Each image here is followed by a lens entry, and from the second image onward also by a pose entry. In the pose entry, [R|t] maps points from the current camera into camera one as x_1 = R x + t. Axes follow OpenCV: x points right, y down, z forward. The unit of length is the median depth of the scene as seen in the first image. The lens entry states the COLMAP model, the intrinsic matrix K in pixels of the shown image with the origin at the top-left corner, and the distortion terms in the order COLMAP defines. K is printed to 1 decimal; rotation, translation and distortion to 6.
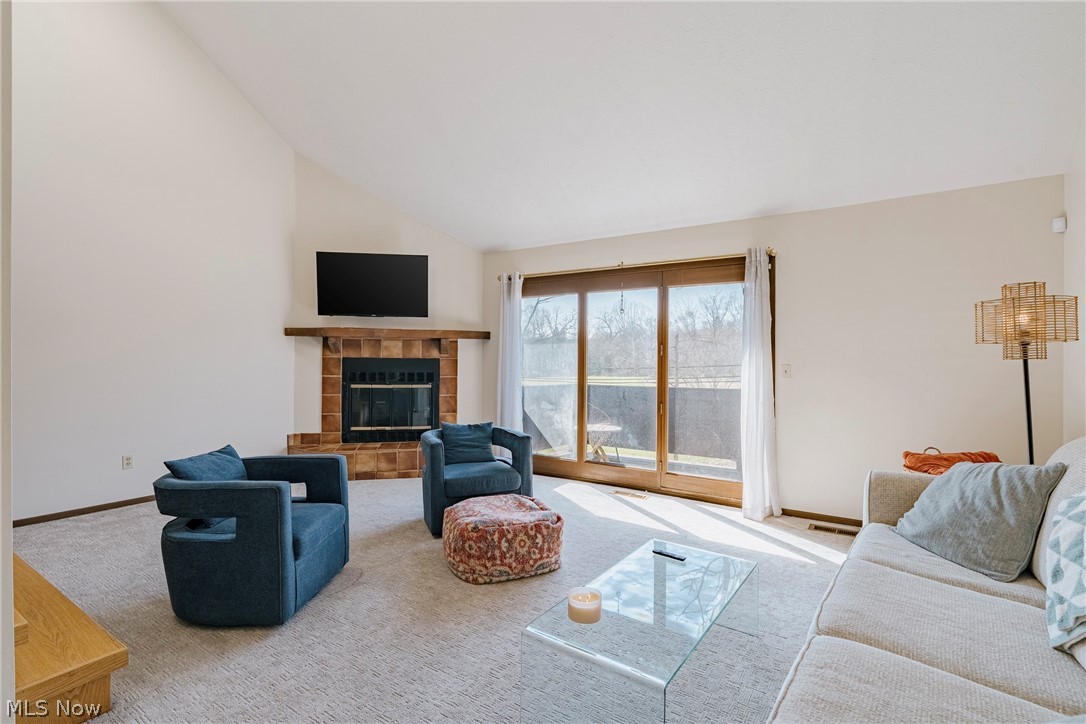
lens RADIAL K [[505.2, 0, 543.0], [0, 505.2, 362.0], [0, 0, 1]] dist [0.000472, 0.000220]
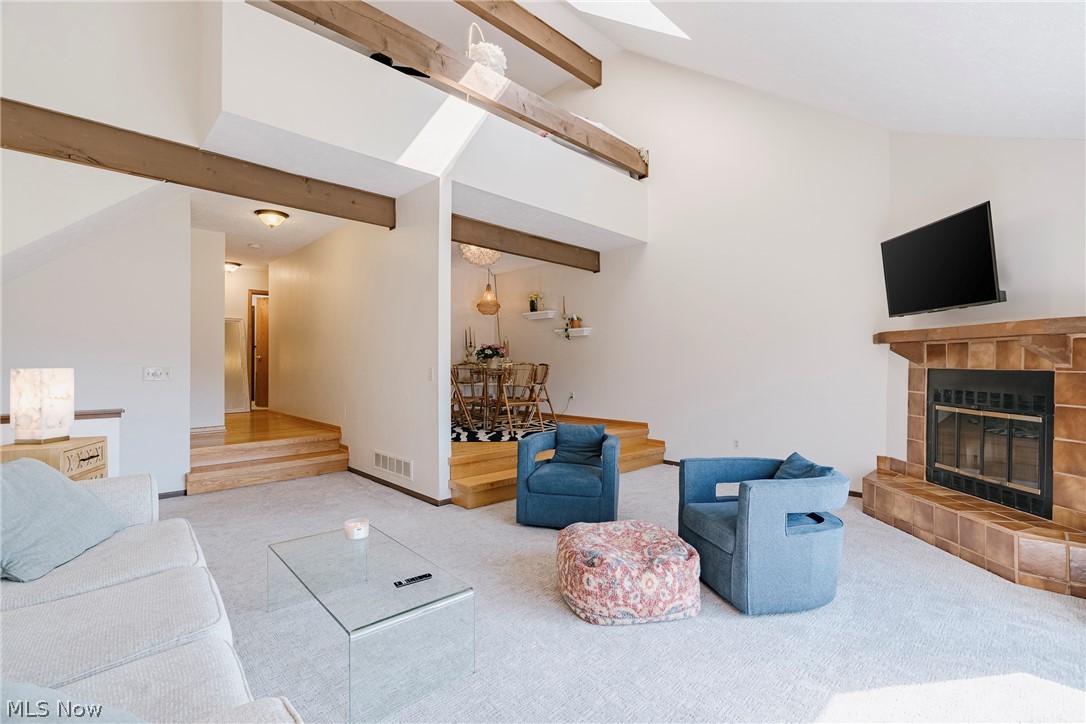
lens RADIAL K [[491.6, 0, 543.0], [0, 491.6, 362.0], [0, 0, 1]] dist [-0.002537, 0.000302]
pose [[-0.200367, -0.009207, -0.979678, 0.452144], [-0.017712, 0.999826, -0.005773, -0.004451], [0.979561, 0.016196, -0.200495, 0.588290]]
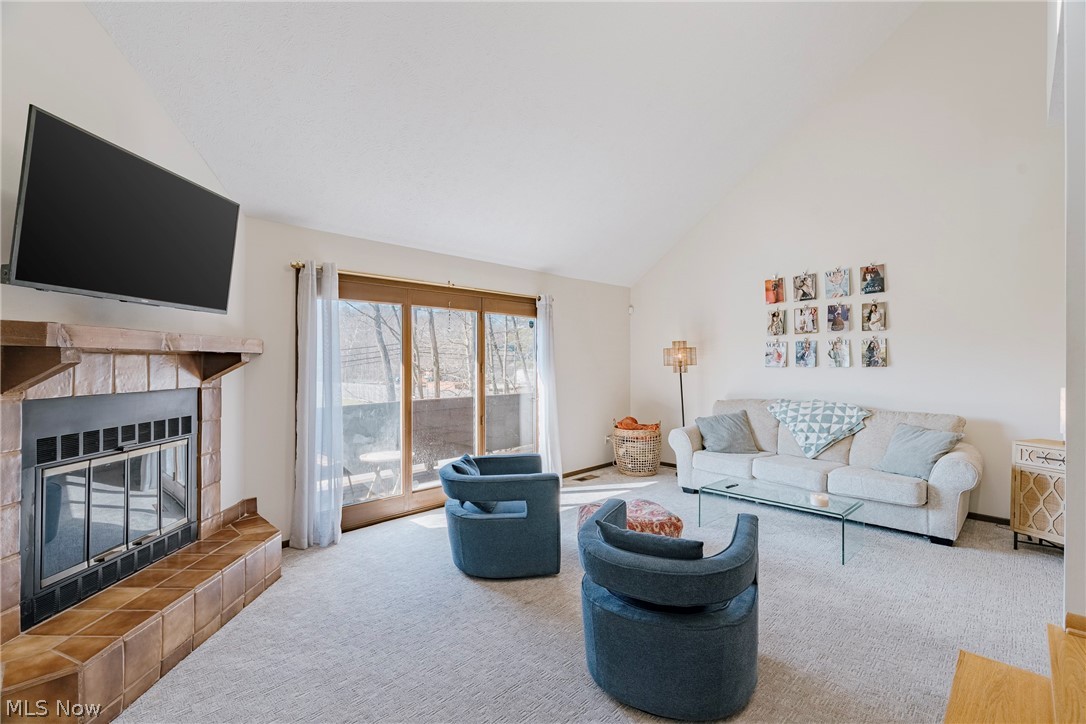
lens RADIAL K [[491.6, 0, 543.0], [0, 491.6, 362.0], [0, 0, 1]] dist [-0.002537, 0.000302]
pose [[0.188847, -0.009443, 0.981961, -0.689108], [0.010395, 0.999917, 0.007616, -0.037741], [-0.981952, 0.008769, 0.188929, 0.564242]]
